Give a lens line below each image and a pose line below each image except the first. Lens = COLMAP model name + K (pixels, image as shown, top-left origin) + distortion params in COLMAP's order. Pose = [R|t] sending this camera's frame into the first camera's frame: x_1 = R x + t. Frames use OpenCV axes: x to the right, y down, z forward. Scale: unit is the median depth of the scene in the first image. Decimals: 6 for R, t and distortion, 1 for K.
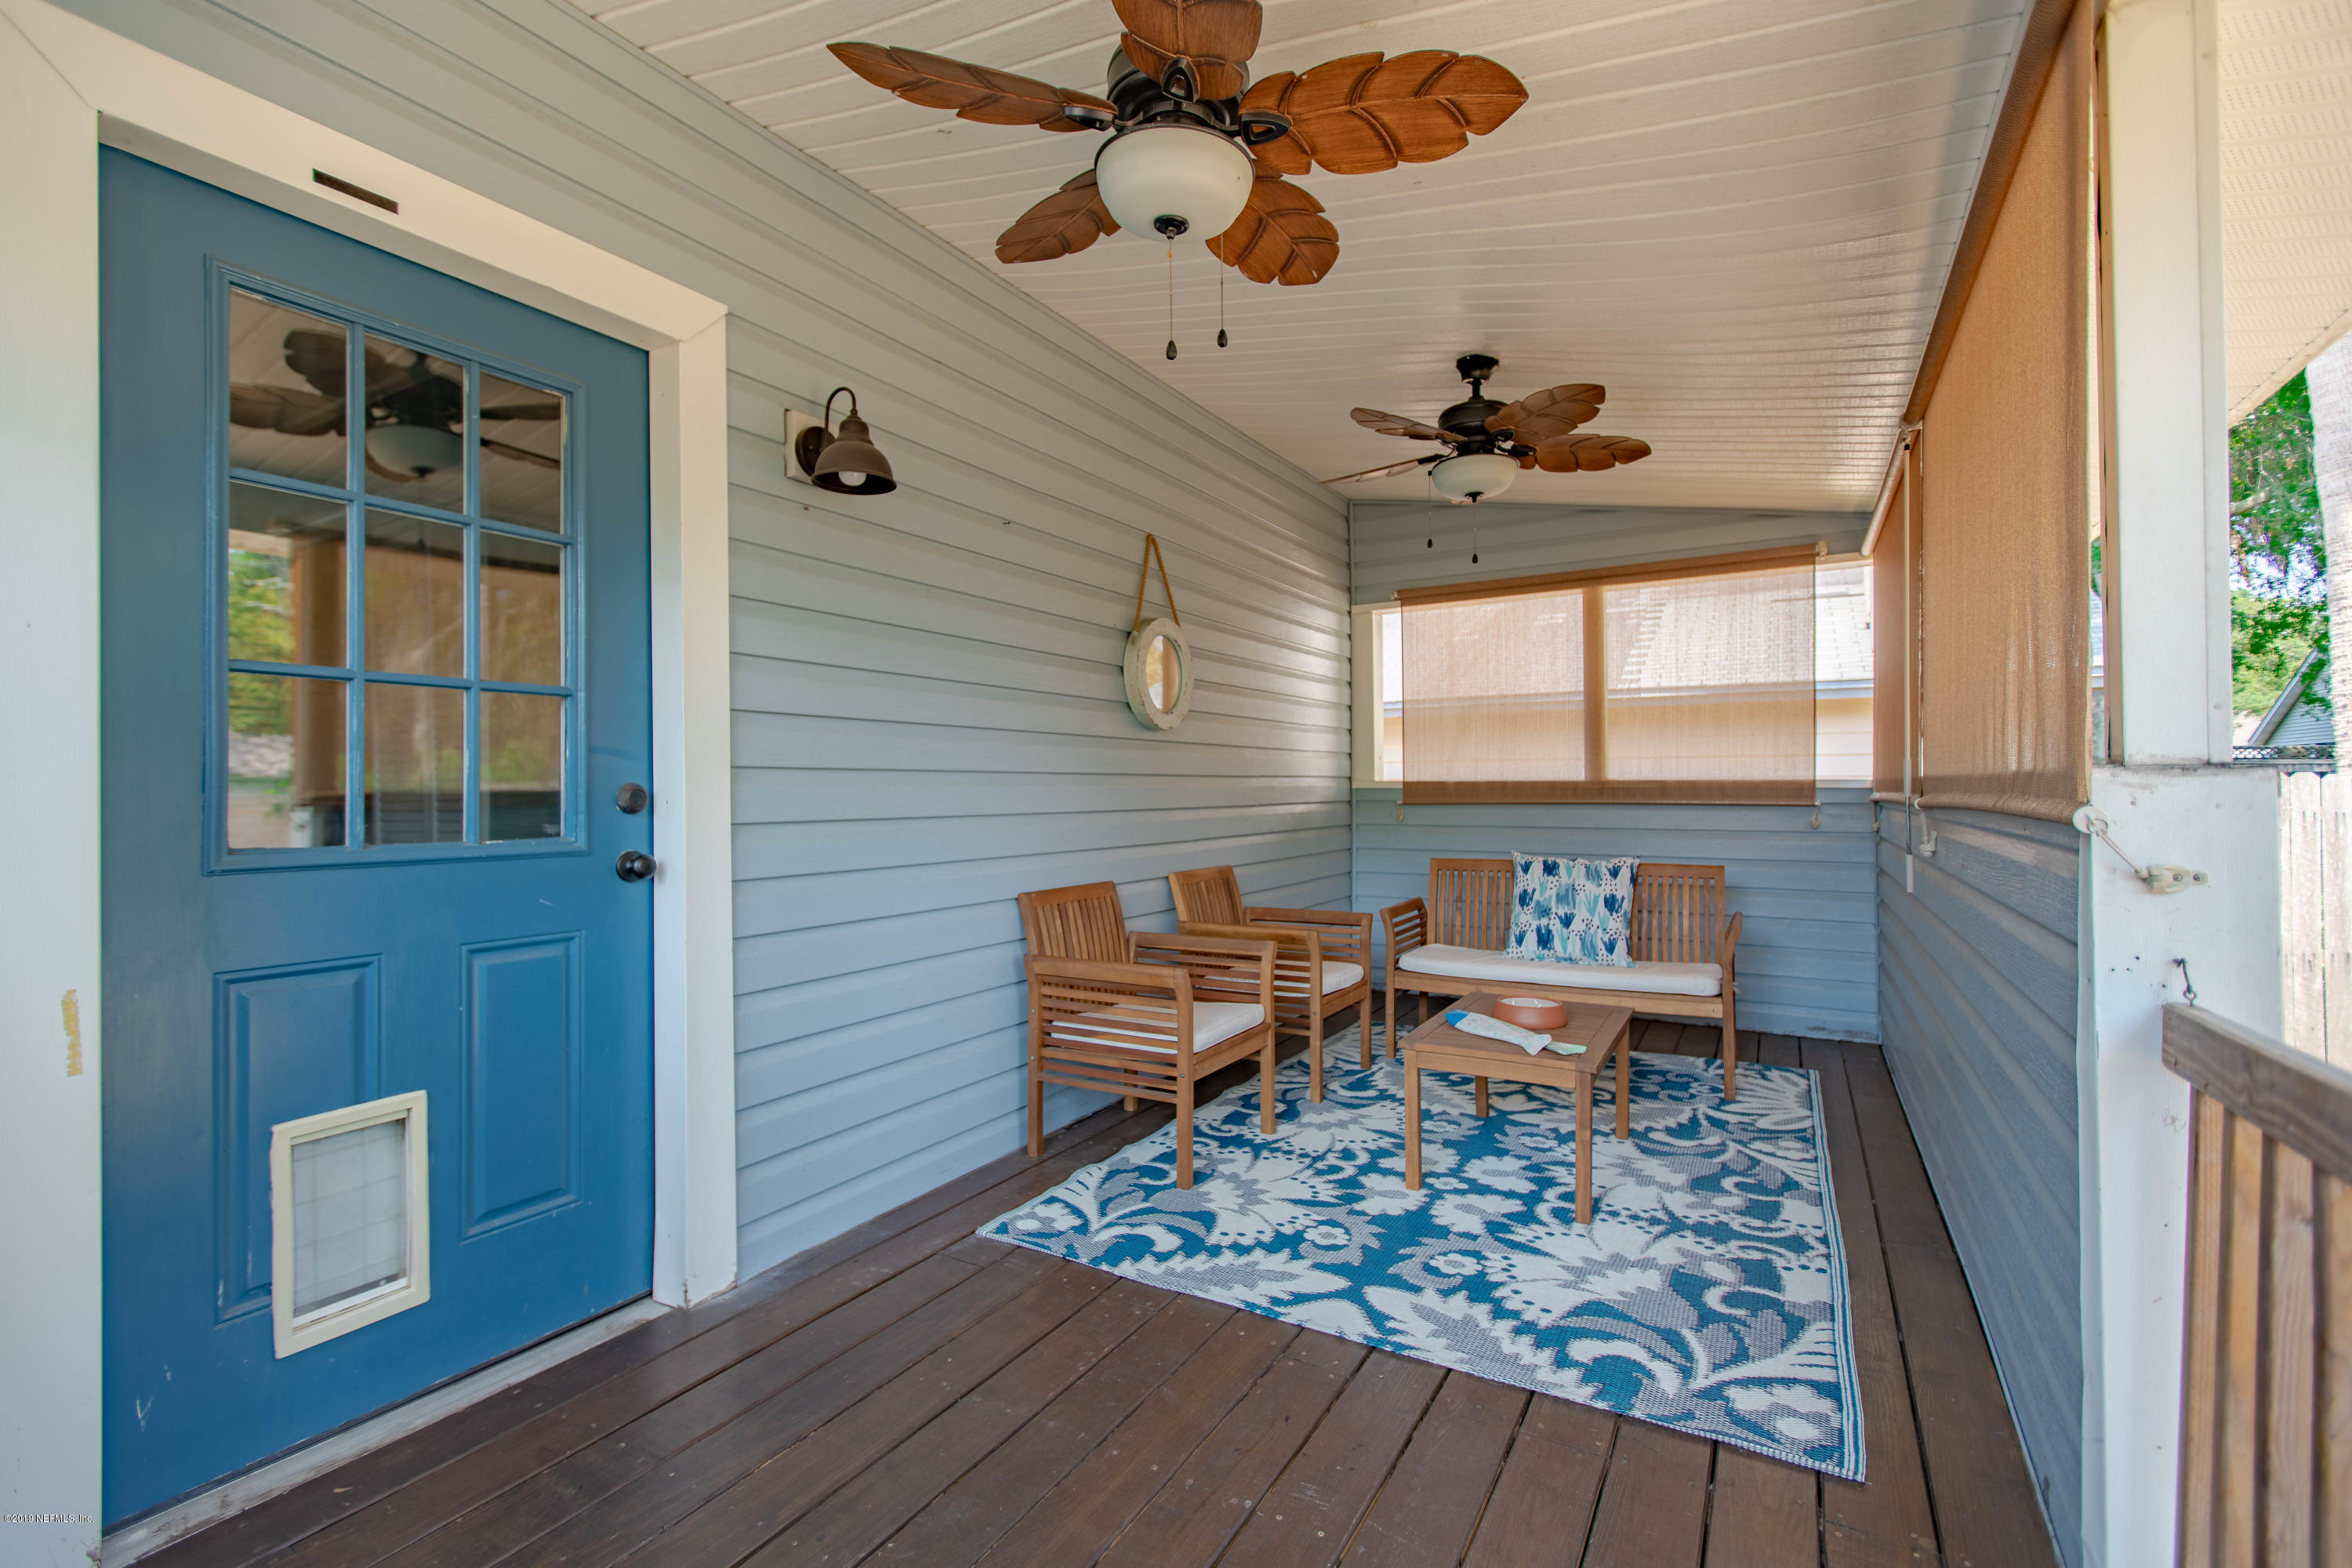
lens RADIAL K [[1039.4, 0, 1176.0], [0, 1039.4, 784.0], [0, 0, 1]] dist [0.002615, 0.000305]
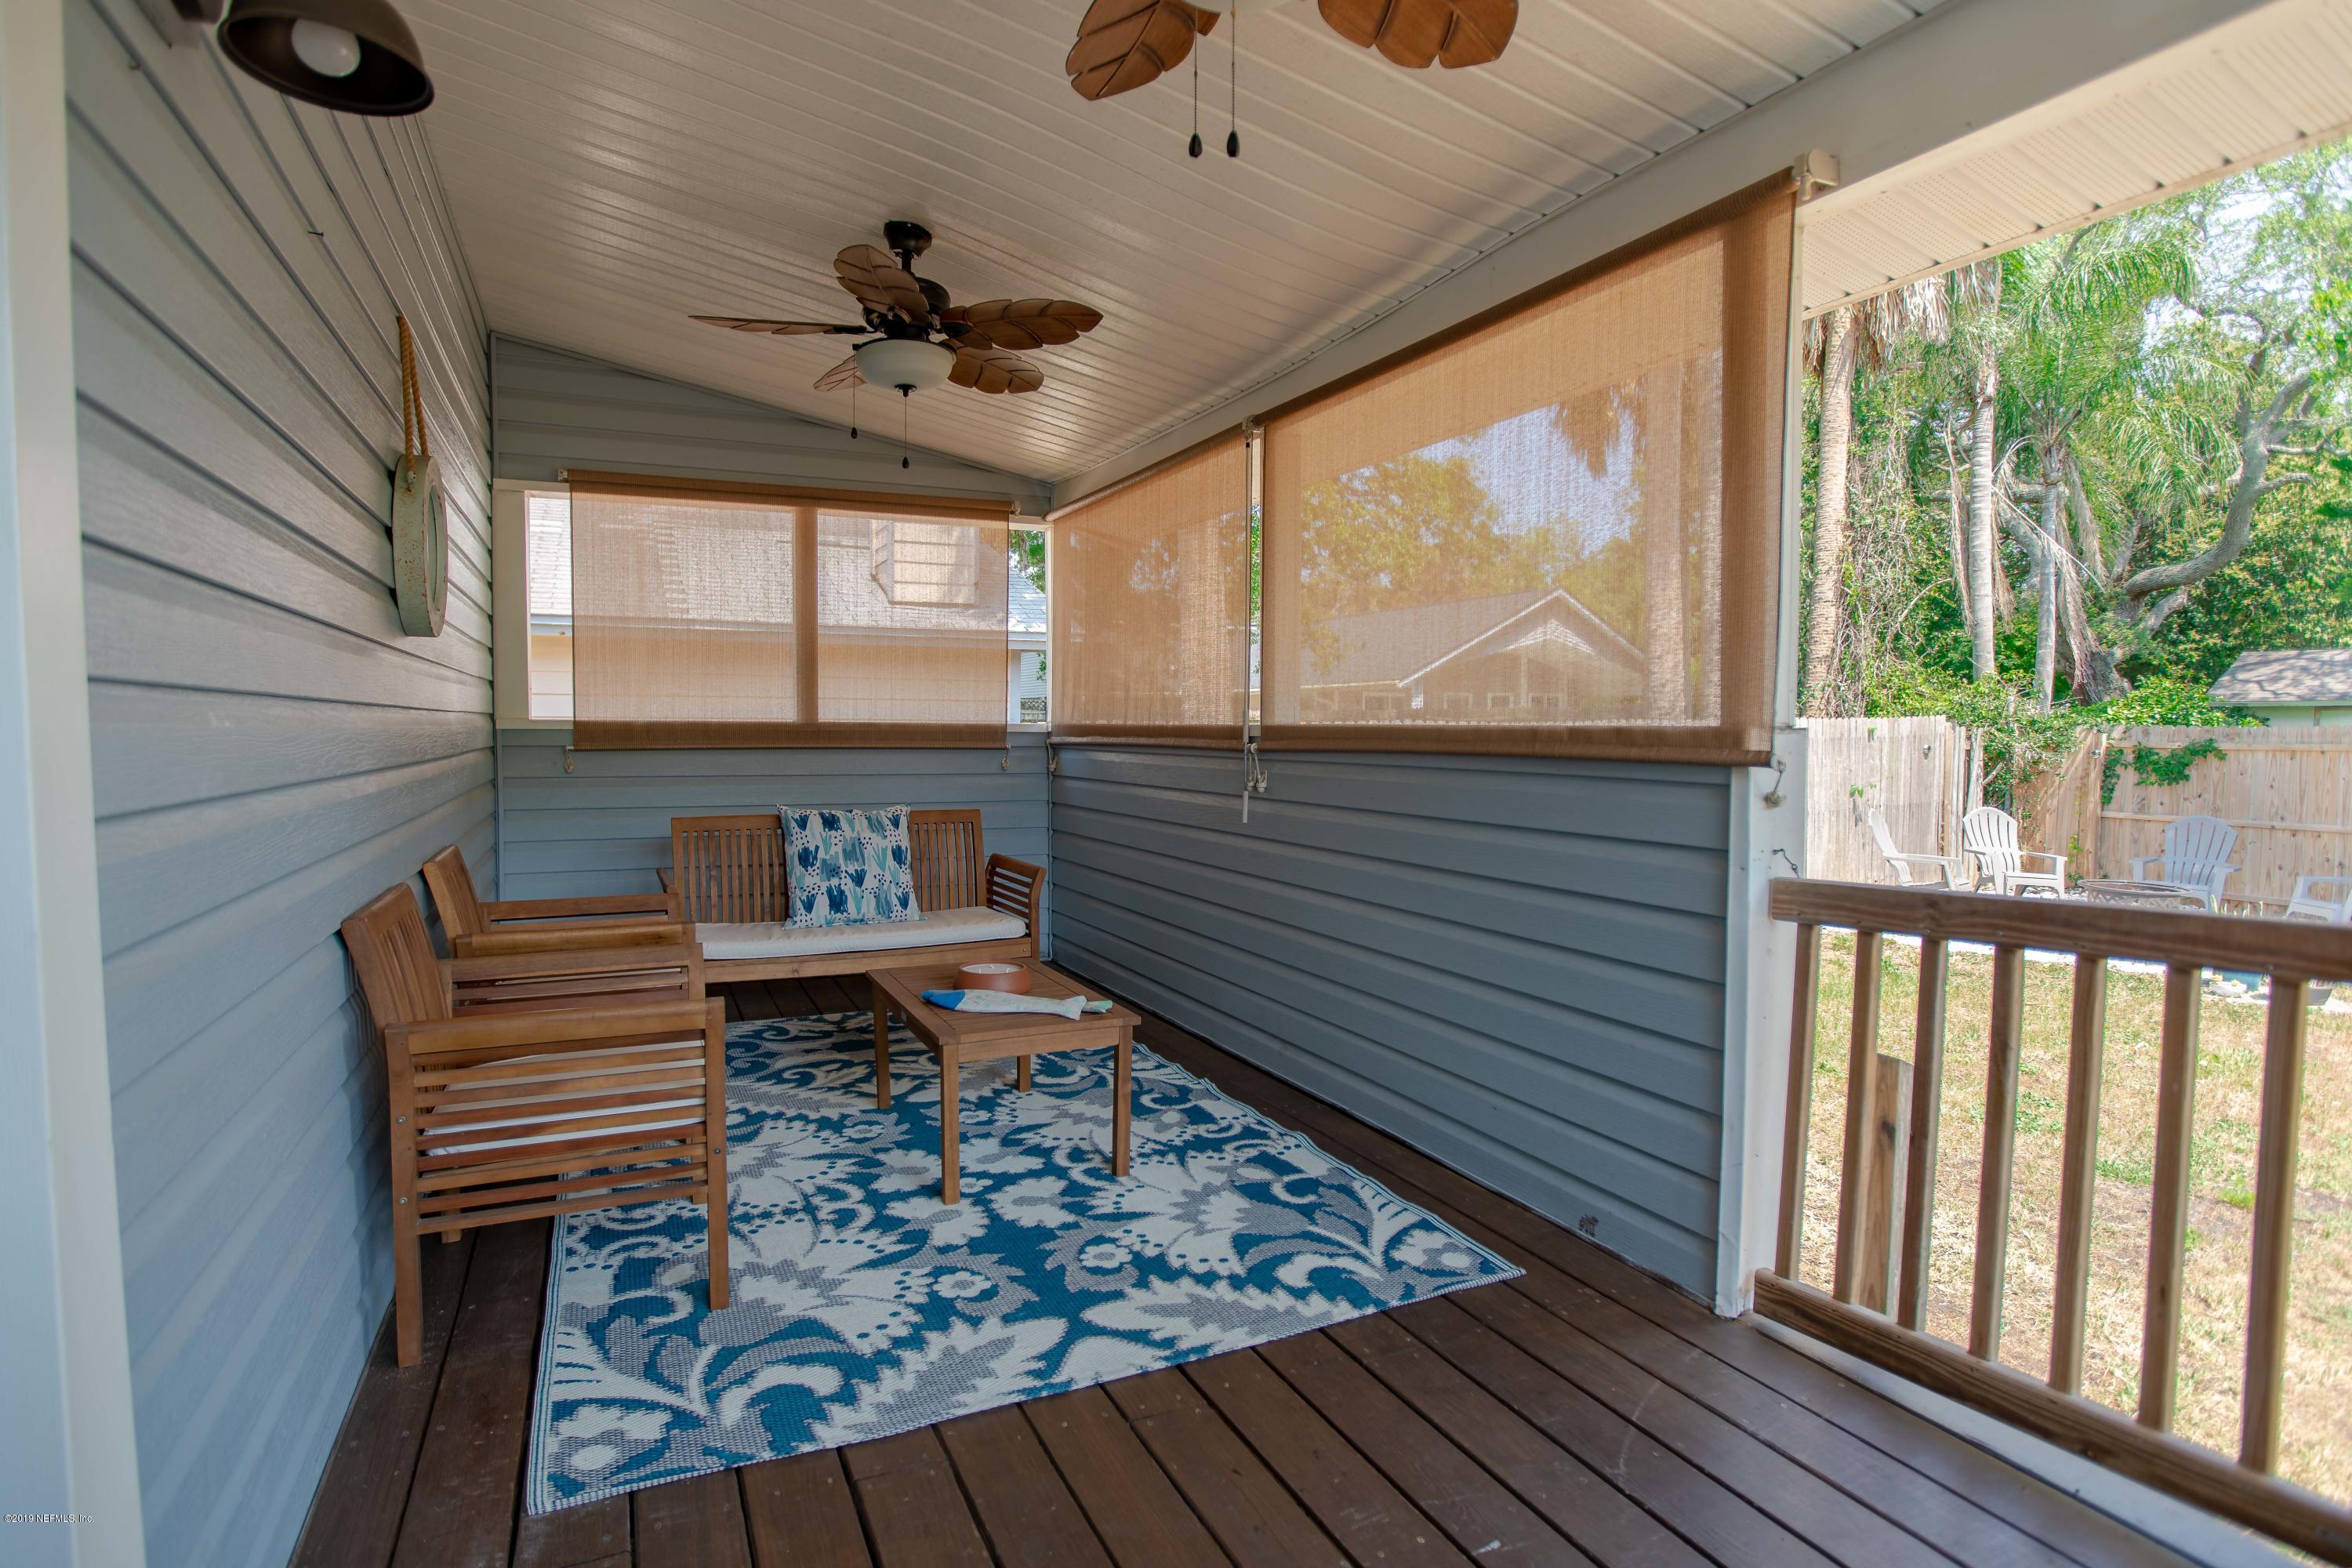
lens RADIAL K [[1143.9, 0, 1118.7], [0, 1143.9, 785.4], [0, 0, 1]] dist [-0.068040, 0.035969]
pose [[0.580609, -0.032784, 0.813522, -0.437726], [-0.011770, 0.998747, 0.048648, -0.000306], [-0.814098, -0.037821, 0.579495, 0.361087]]
